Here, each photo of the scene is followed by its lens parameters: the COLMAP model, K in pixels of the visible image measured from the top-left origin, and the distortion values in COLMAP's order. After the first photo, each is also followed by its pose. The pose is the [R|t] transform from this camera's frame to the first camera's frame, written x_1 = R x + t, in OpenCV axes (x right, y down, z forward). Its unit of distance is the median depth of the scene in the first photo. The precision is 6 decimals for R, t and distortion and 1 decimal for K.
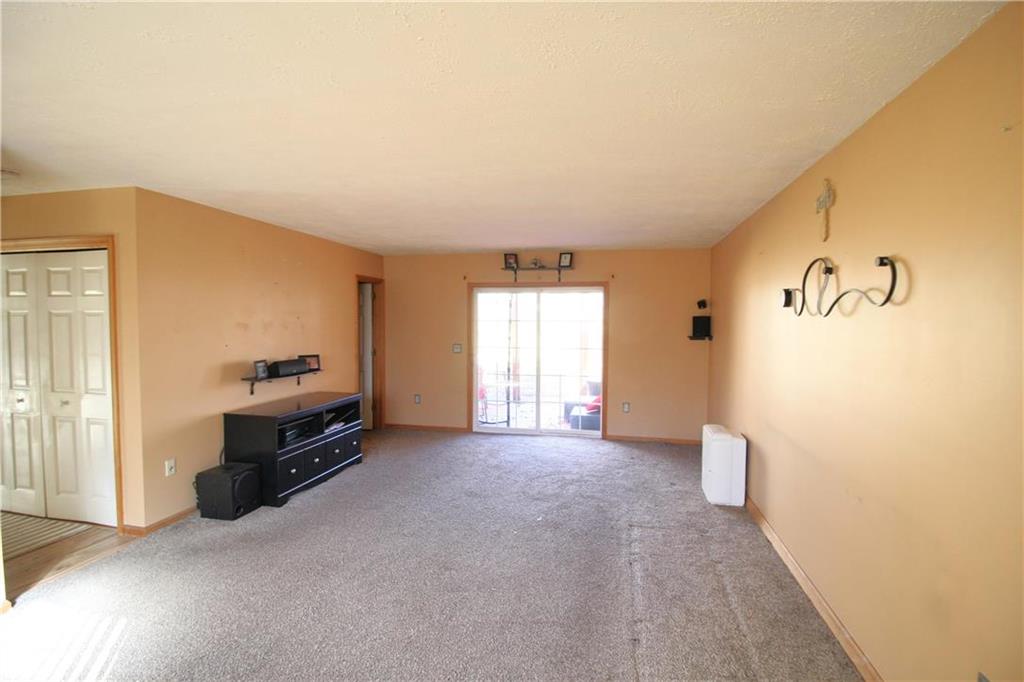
lens RADIAL K [[490.4, 0, 521.3], [0, 490.4, 340.2], [0, 0, 1]] dist [0.000250, -0.012691]
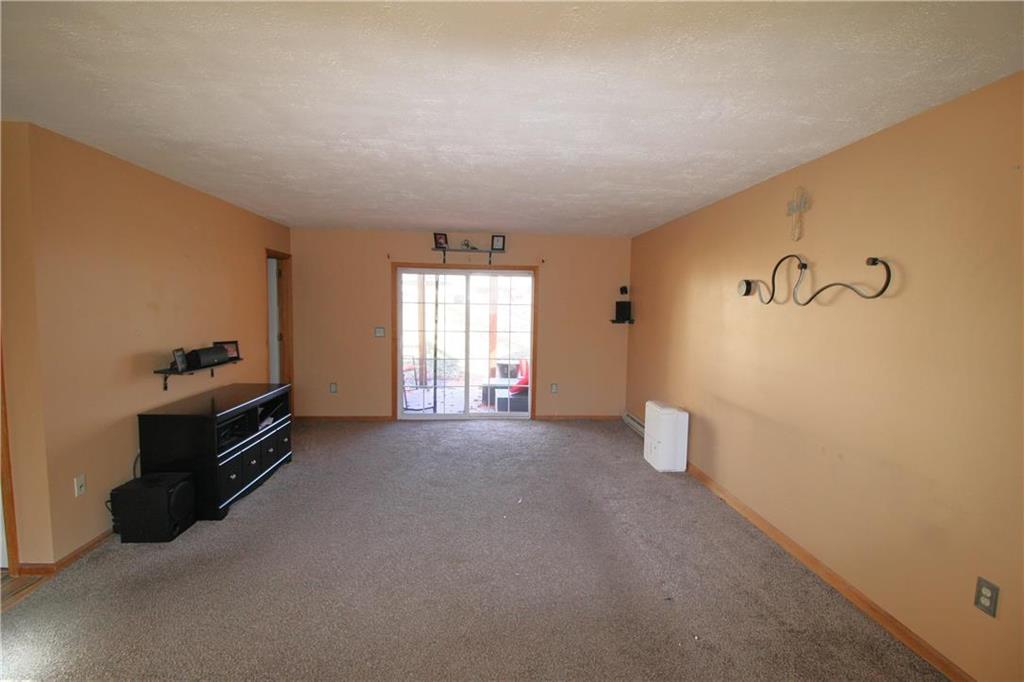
lens RADIAL K [[490.4, 0, 521.3], [0, 490.4, 340.2], [0, 0, 1]] dist [0.000250, -0.012691]
pose [[0.956476, -0.009998, 0.291639, -0.200177], [-0.000767, 0.999323, 0.036775, -0.003740], [-0.291809, -0.035398, 0.955821, 0.035324]]
